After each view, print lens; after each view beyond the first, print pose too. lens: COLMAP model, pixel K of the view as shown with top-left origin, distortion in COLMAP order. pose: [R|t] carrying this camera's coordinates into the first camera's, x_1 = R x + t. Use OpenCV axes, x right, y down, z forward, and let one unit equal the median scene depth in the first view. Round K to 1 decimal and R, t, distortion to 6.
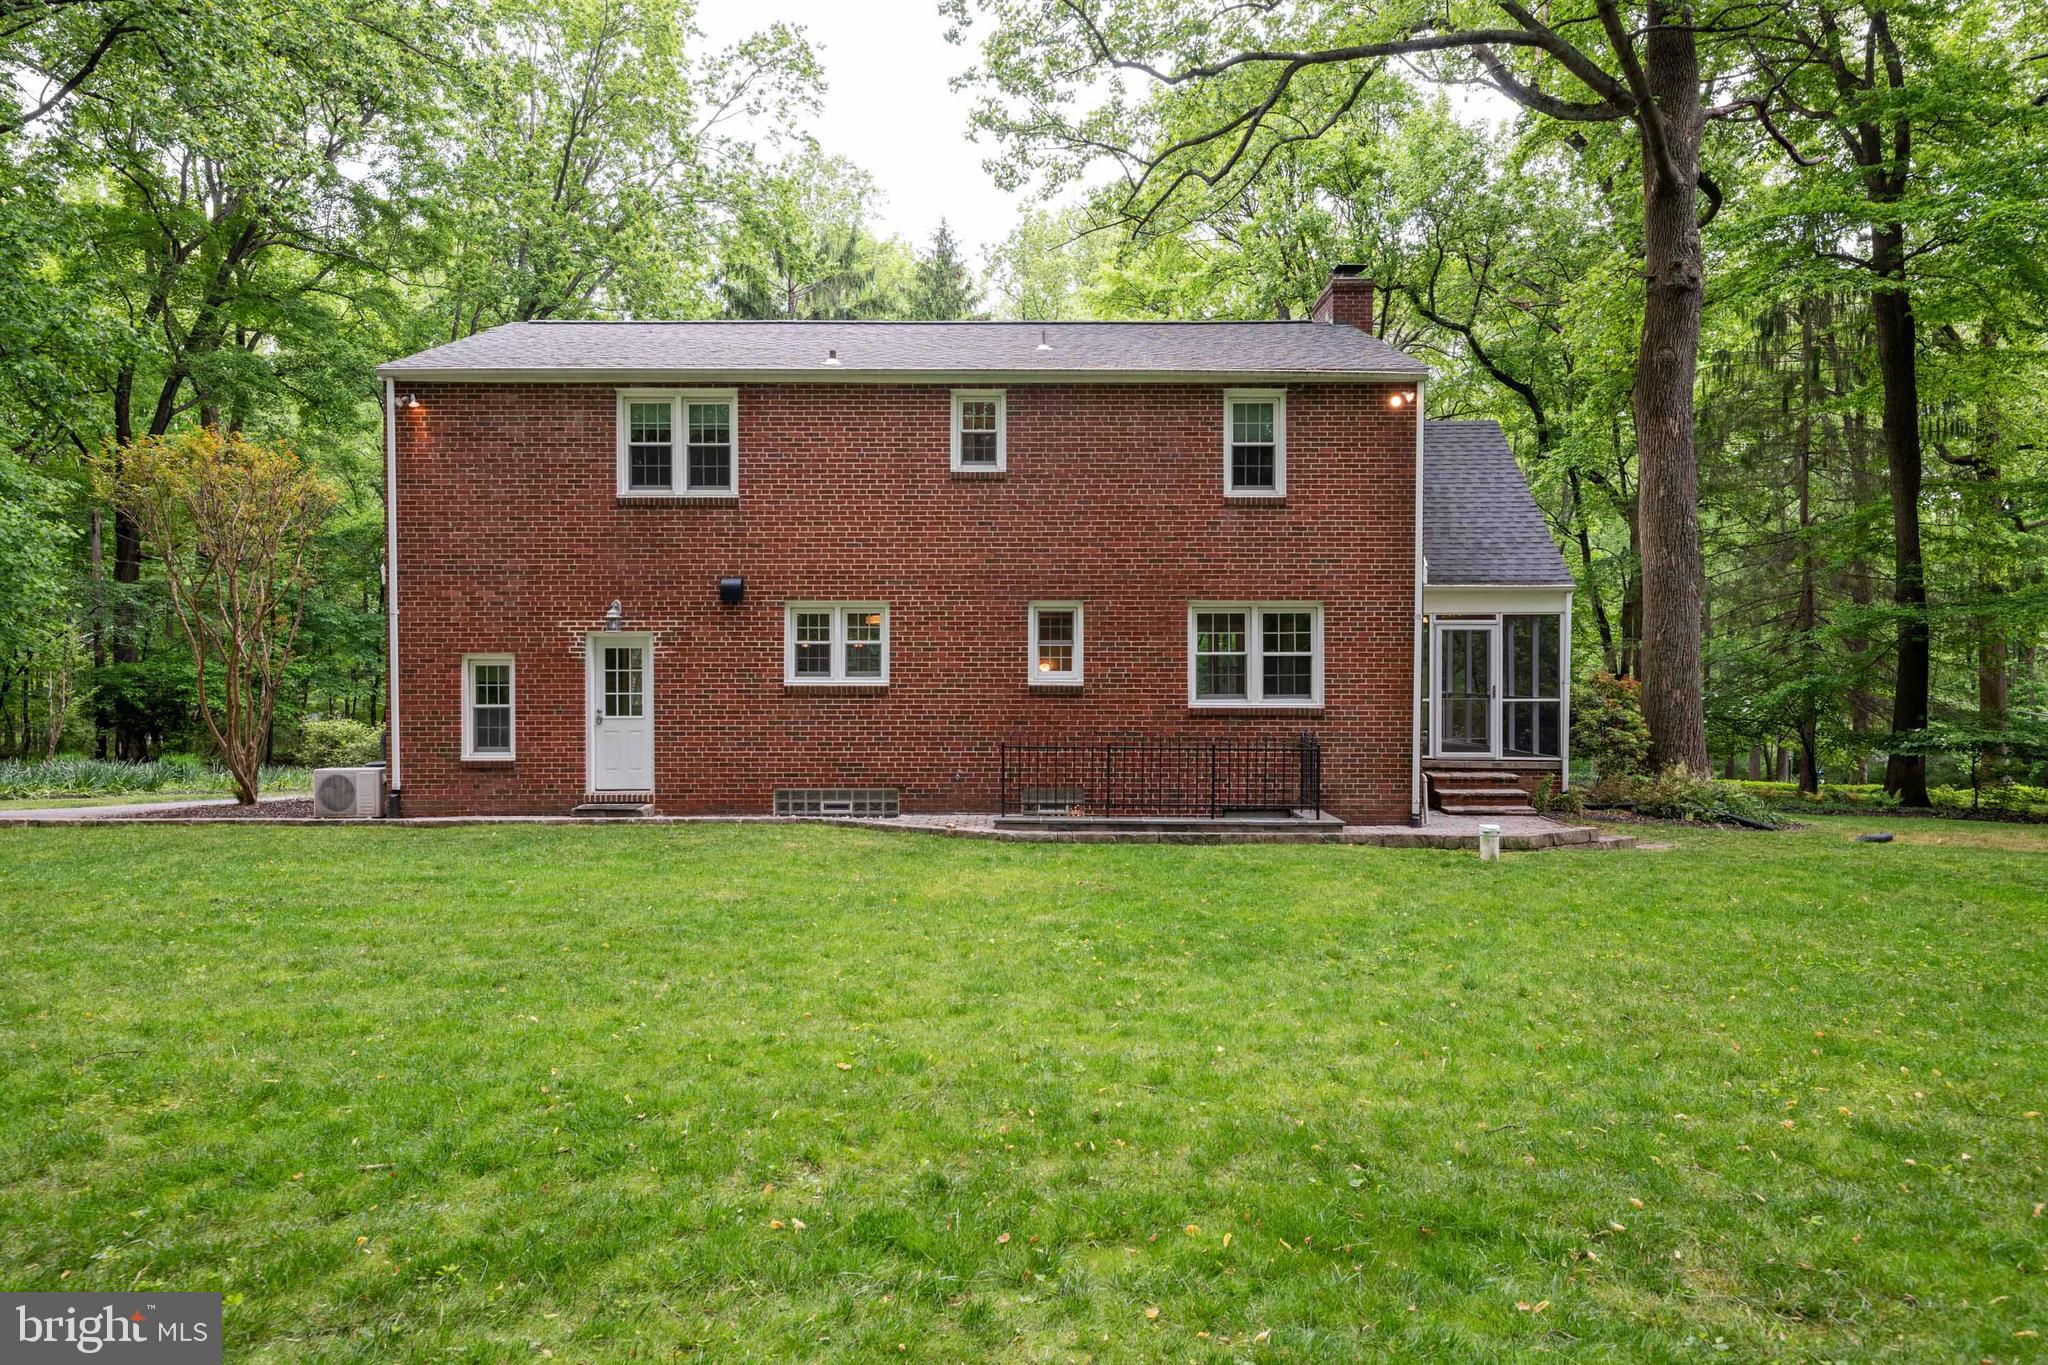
lens RADIAL K [[1265.4, 0, 1024.0], [0, 1265.4, 682.5], [0, 0, 1]] dist [0.007403, 0.000907]
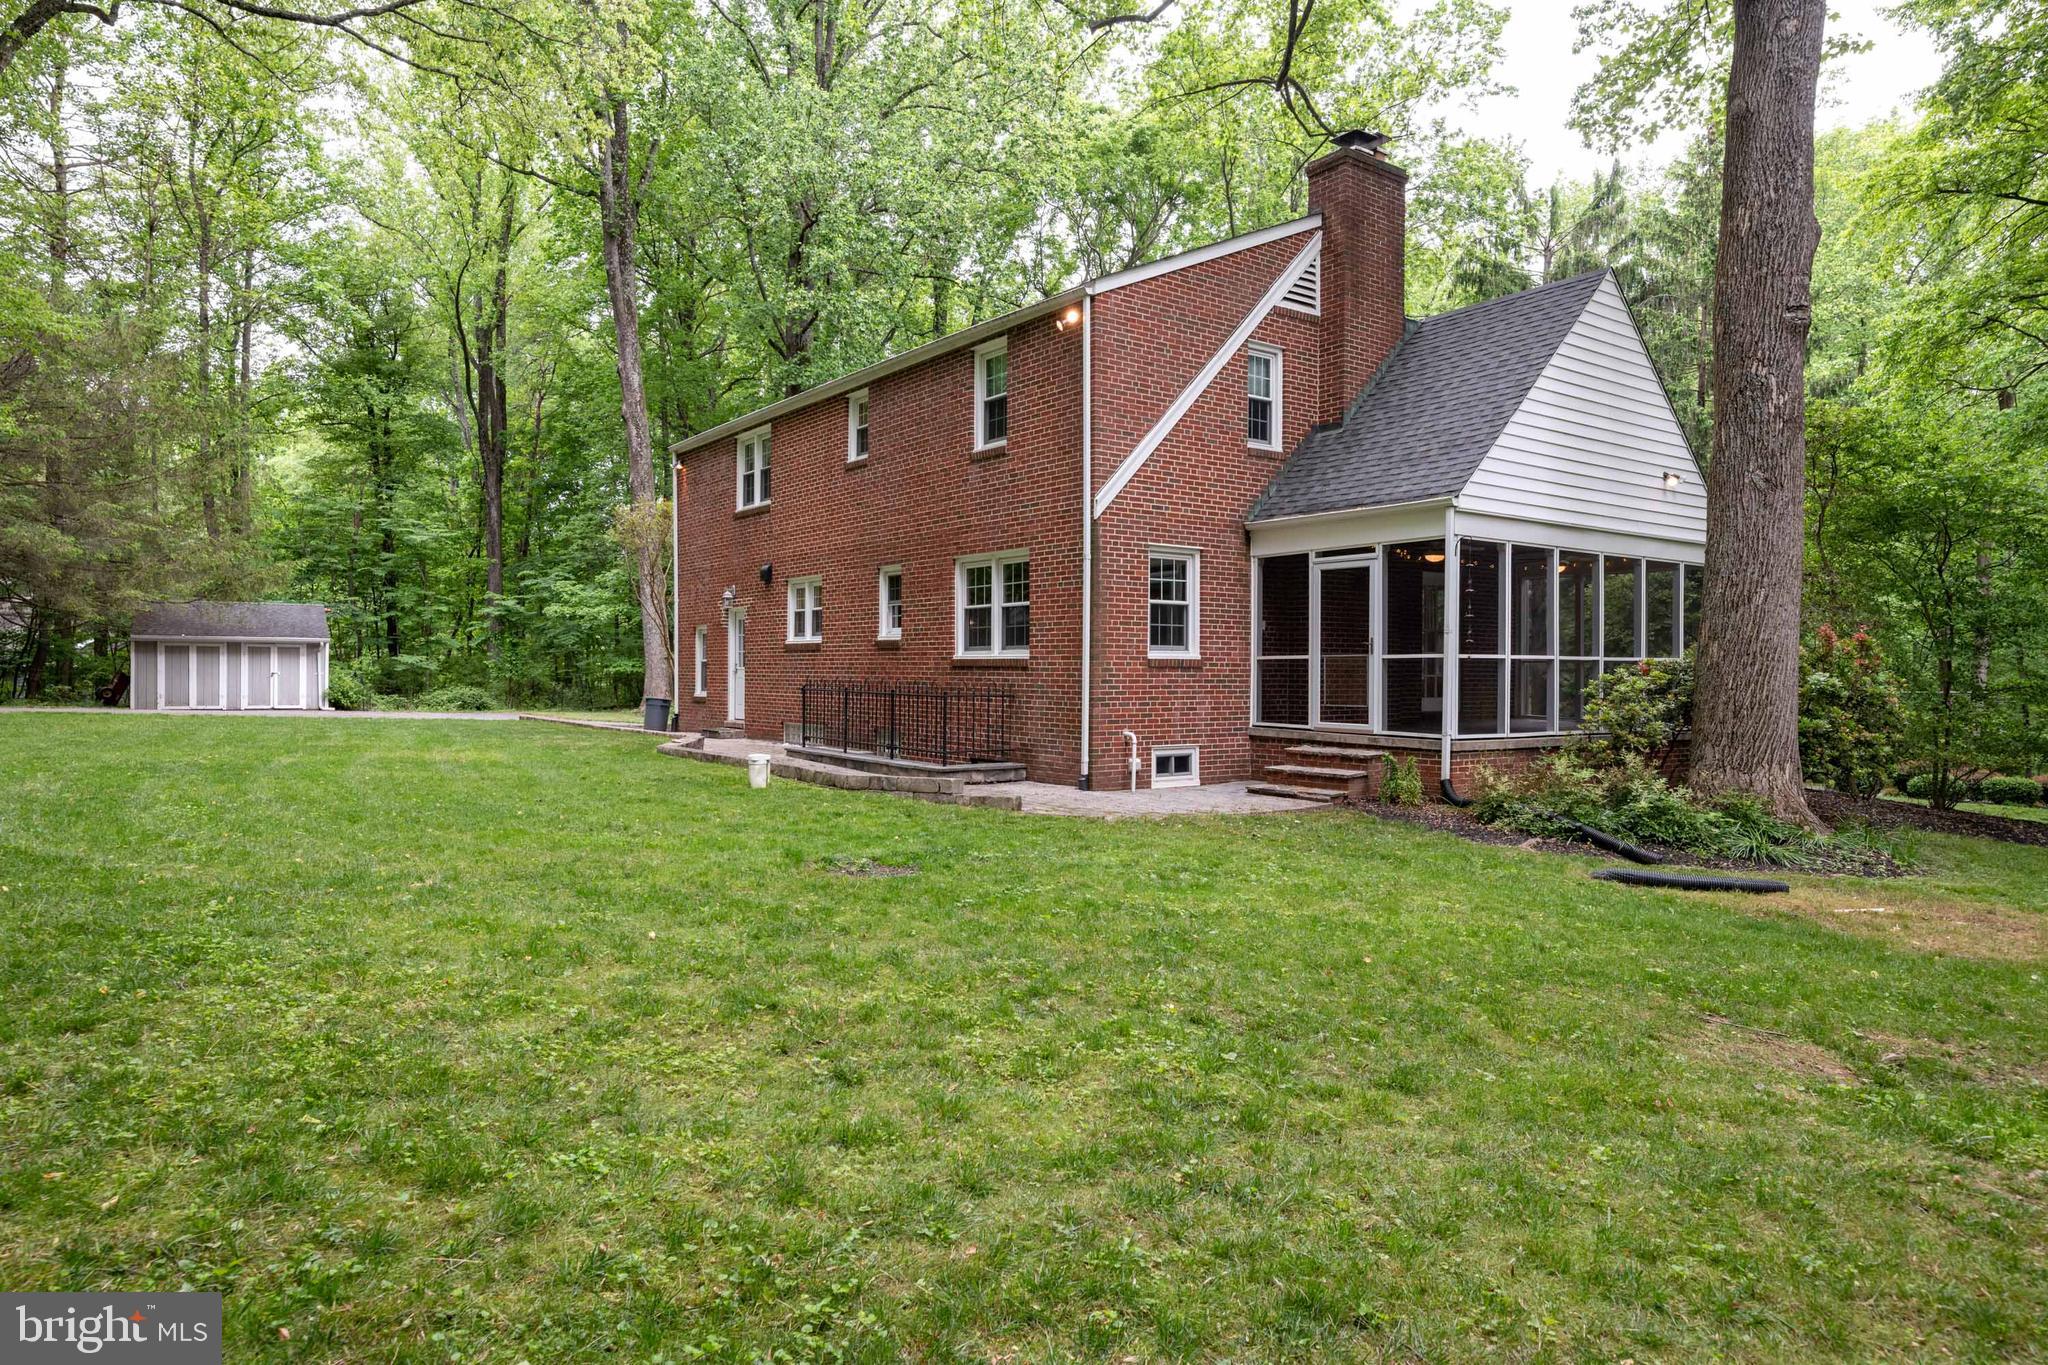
lens RADIAL K [[1265.4, 0, 1024.0], [0, 1265.4, 682.5], [0, 0, 1]] dist [0.007403, 0.000907]
pose [[0.574137, 0.011100, -0.818684, 1.022949], [-0.014569, 0.999888, 0.003339, 0.034902], [0.818629, 0.010010, 0.574235, 0.443948]]
